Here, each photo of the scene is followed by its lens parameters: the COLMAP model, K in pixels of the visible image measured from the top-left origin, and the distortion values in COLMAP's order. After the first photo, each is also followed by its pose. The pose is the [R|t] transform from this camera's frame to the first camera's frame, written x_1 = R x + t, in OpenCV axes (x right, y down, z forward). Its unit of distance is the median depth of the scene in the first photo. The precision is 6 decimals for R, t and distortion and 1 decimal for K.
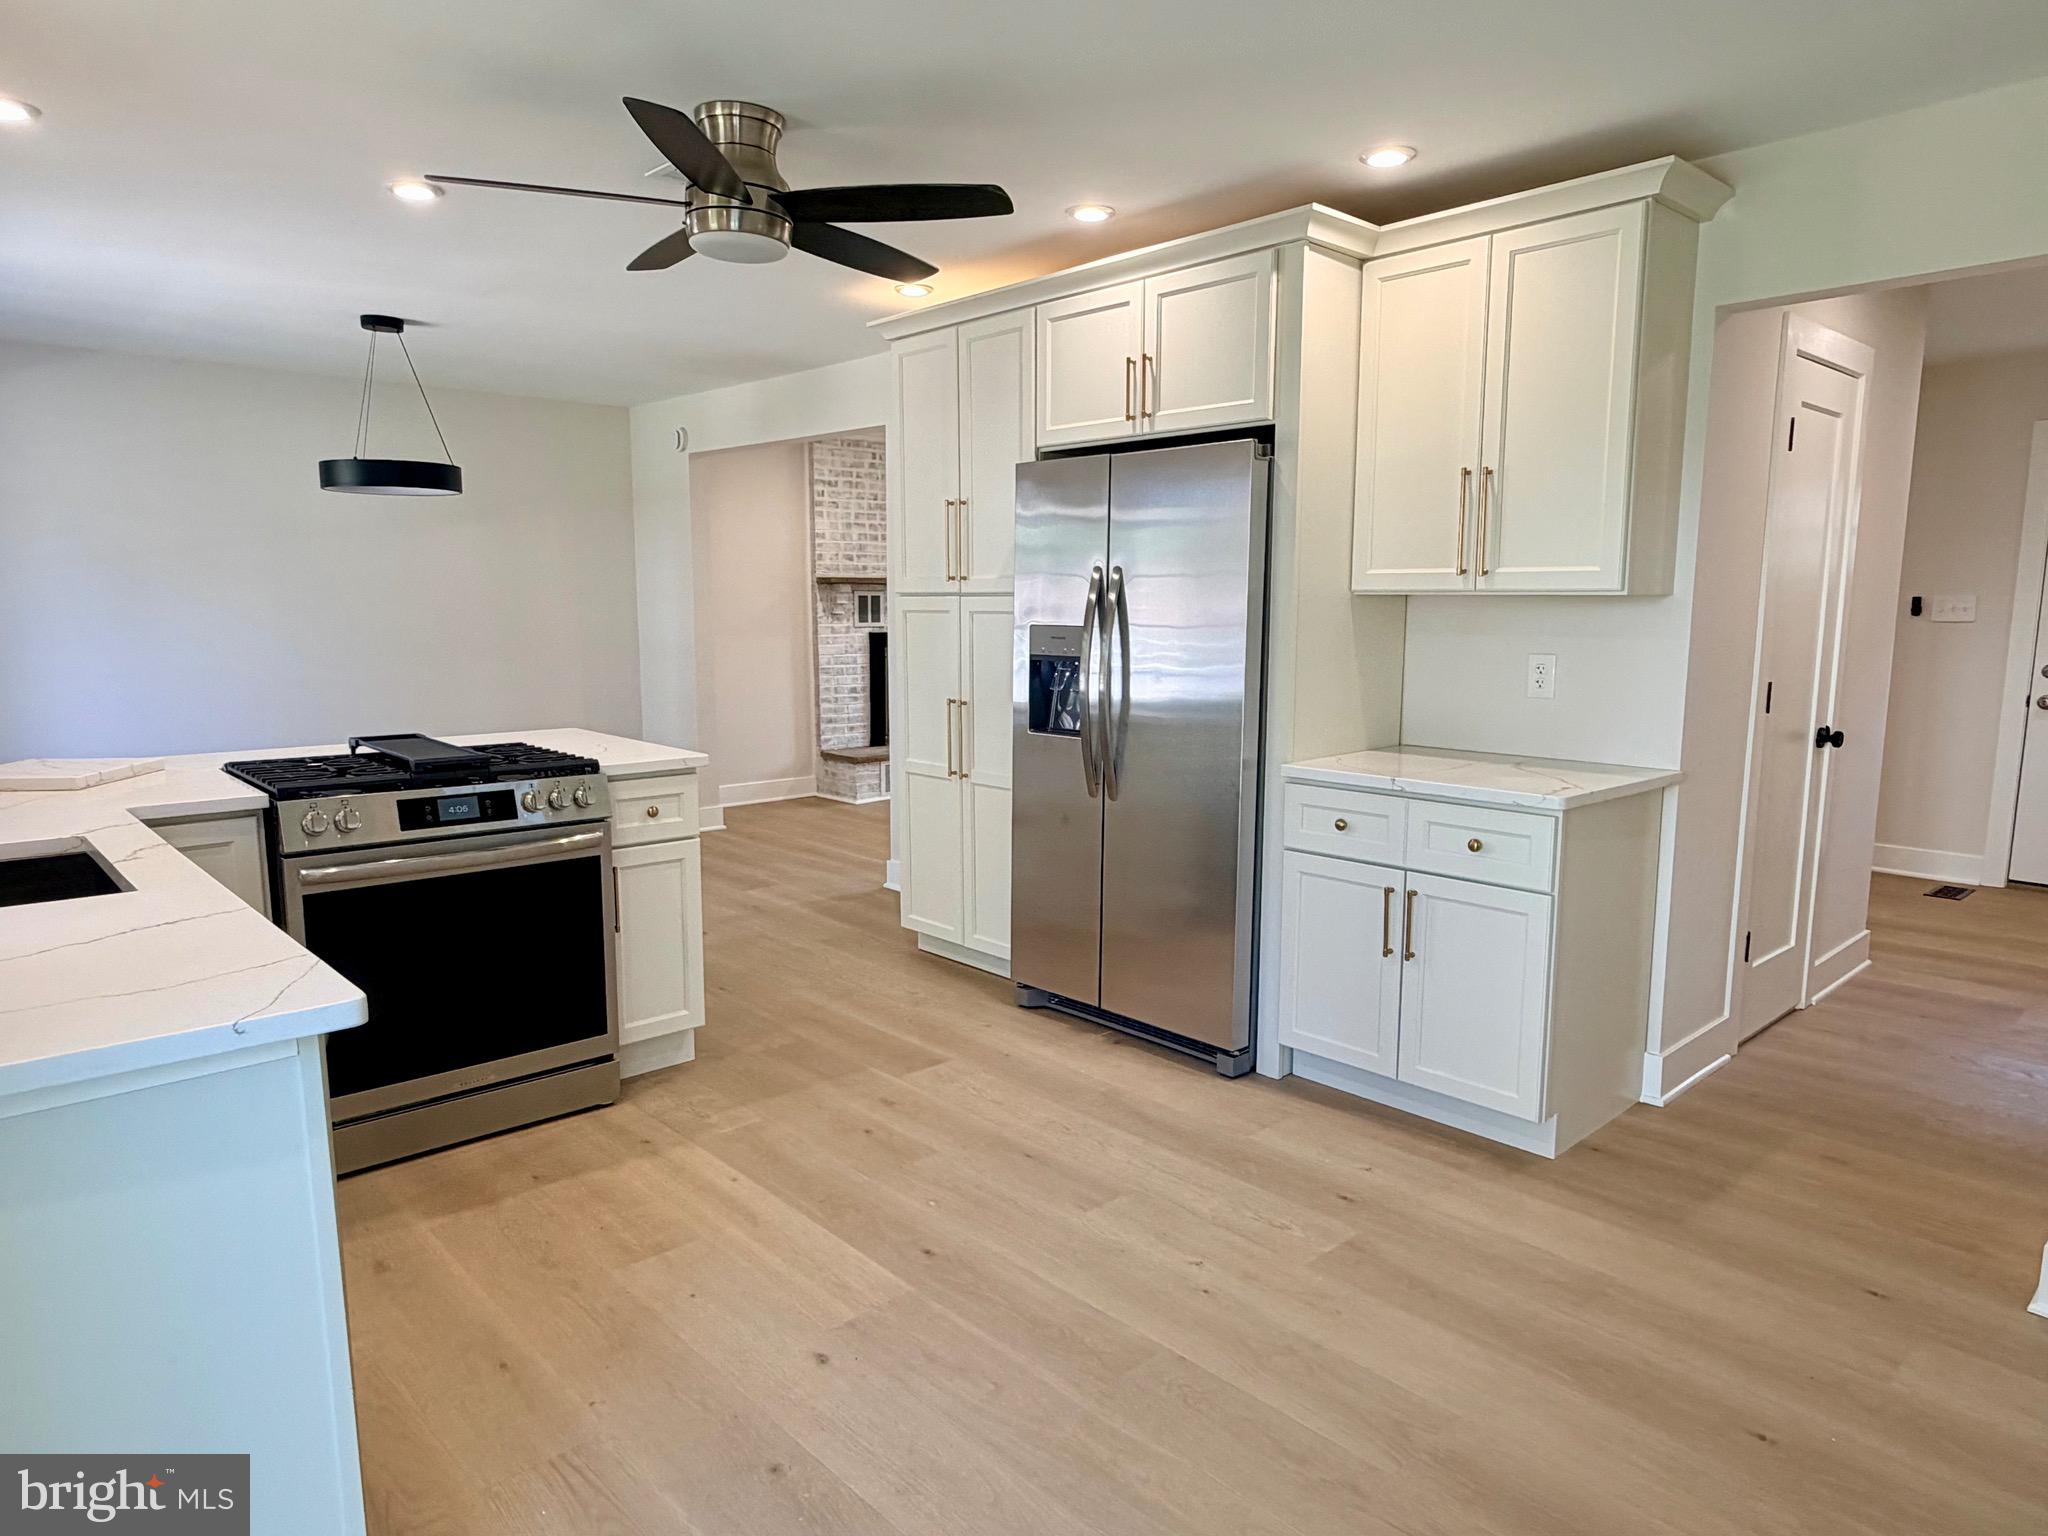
lens RADIAL K [[1265.3, 0, 1031.7], [0, 1265.3, 778.2], [0, 0, 1]] dist [-0.001094, -0.000417]
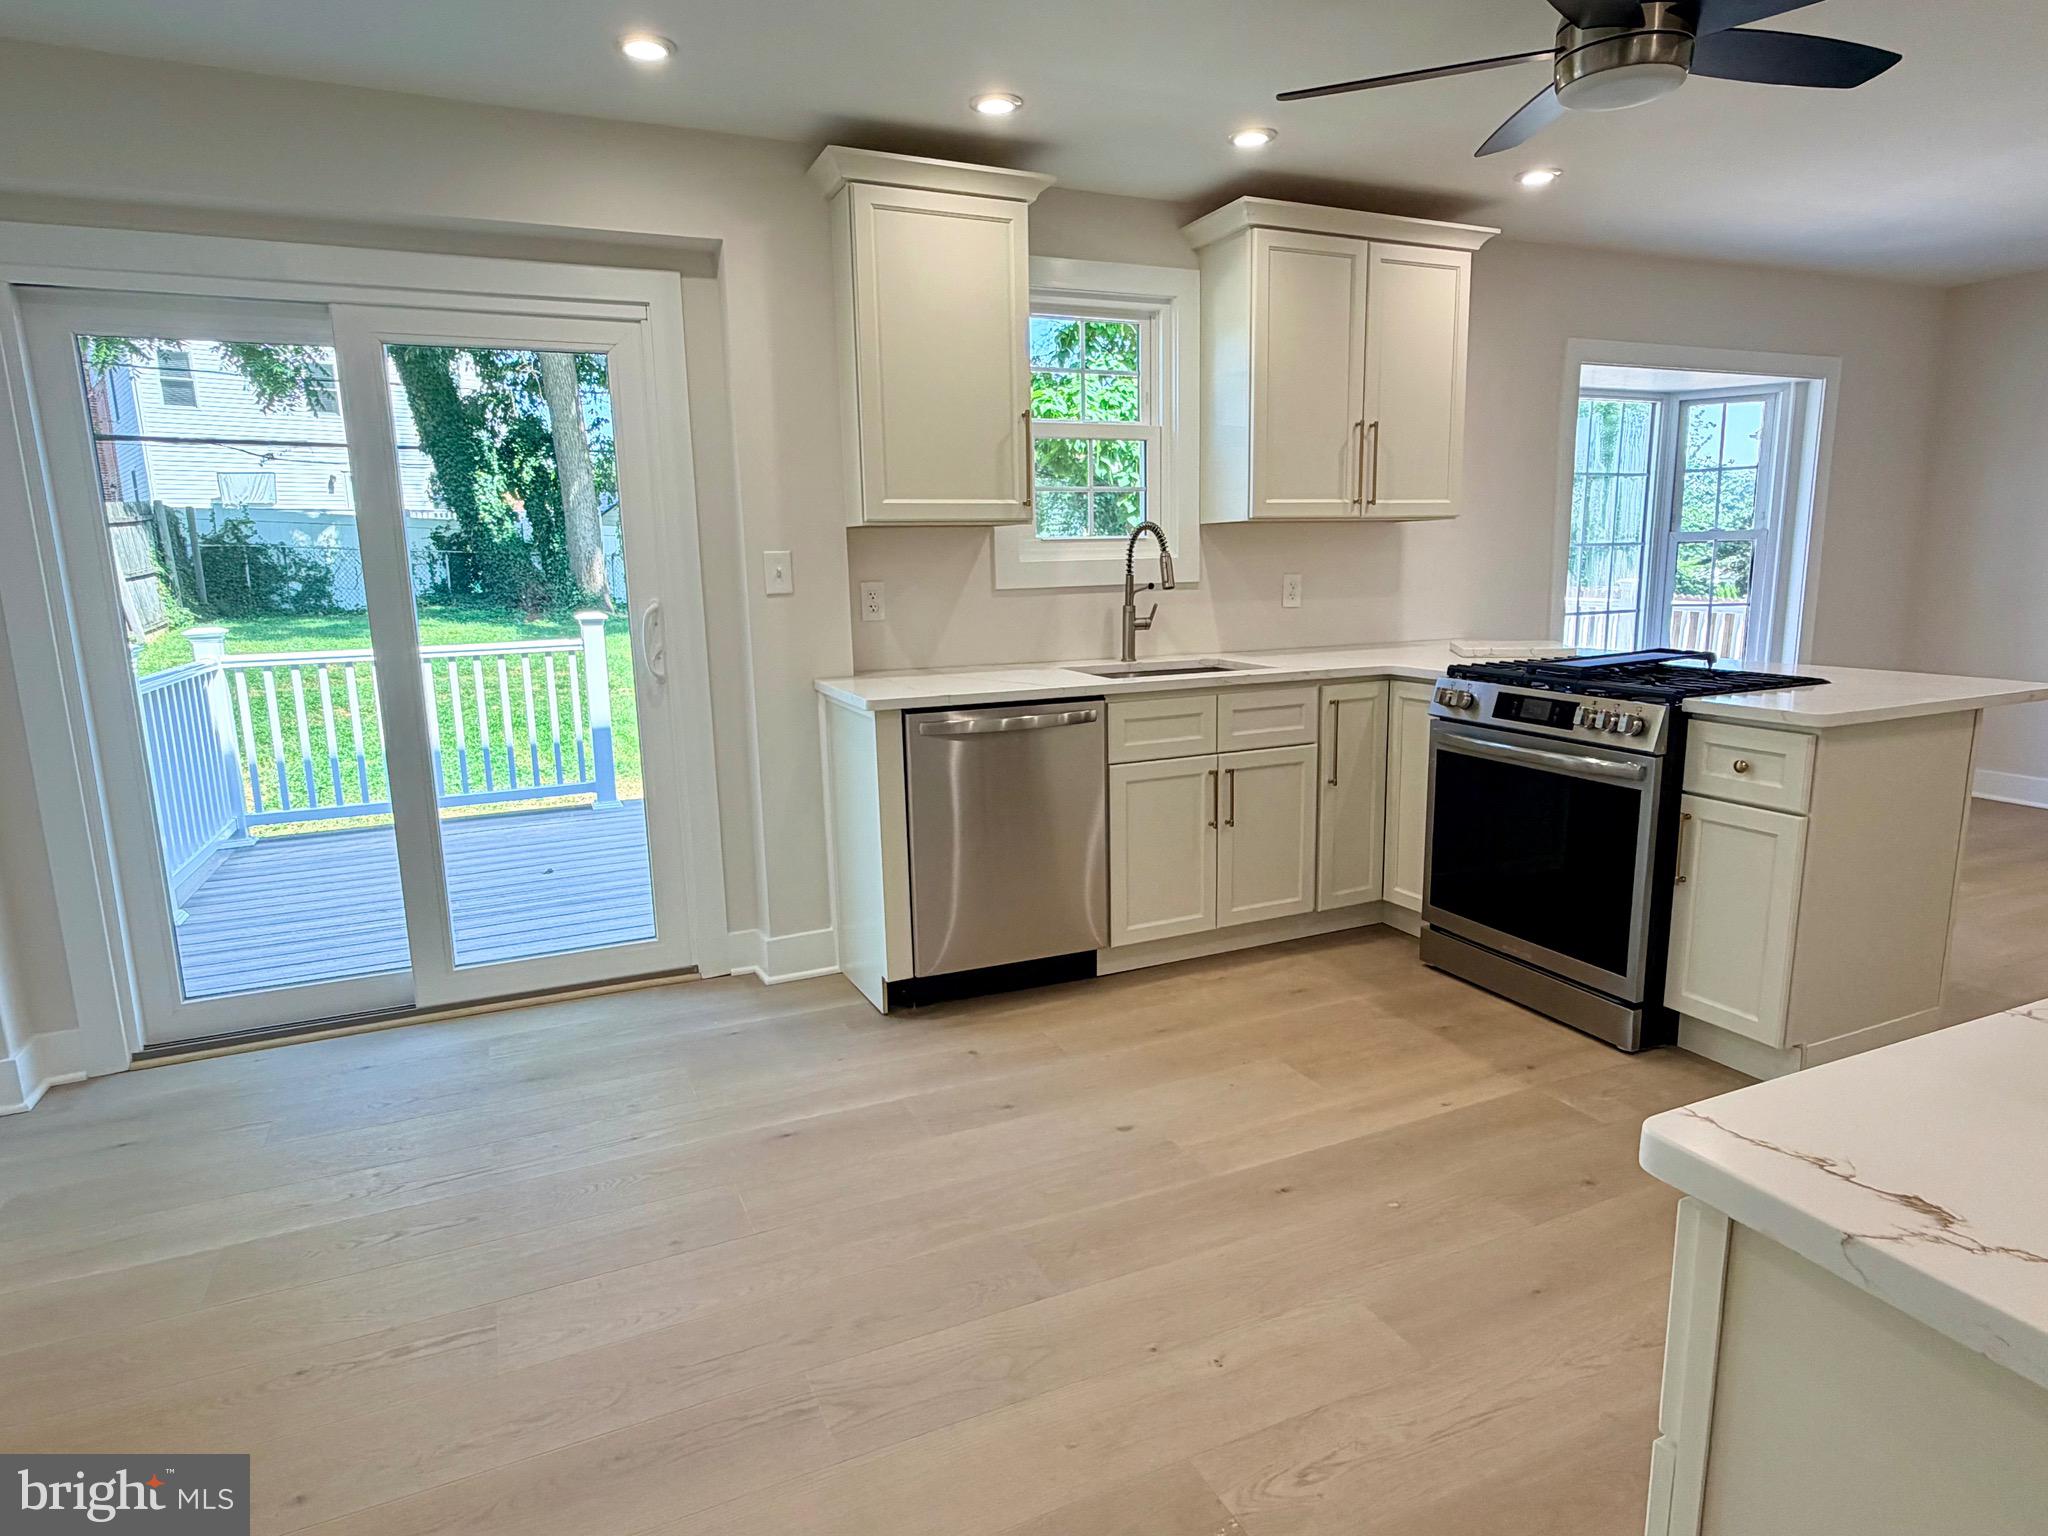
lens RADIAL K [[1179.2, 0, 1019.1], [0, 1179.2, 776.1], [0, 0, 1]] dist [0.004589, -0.000175]
pose [[-0.321961, 0.181196, -0.929252, 0.606177], [-0.115149, 0.966734, 0.228401, -0.094291], [0.939724, 0.180538, -0.290386, 0.792808]]
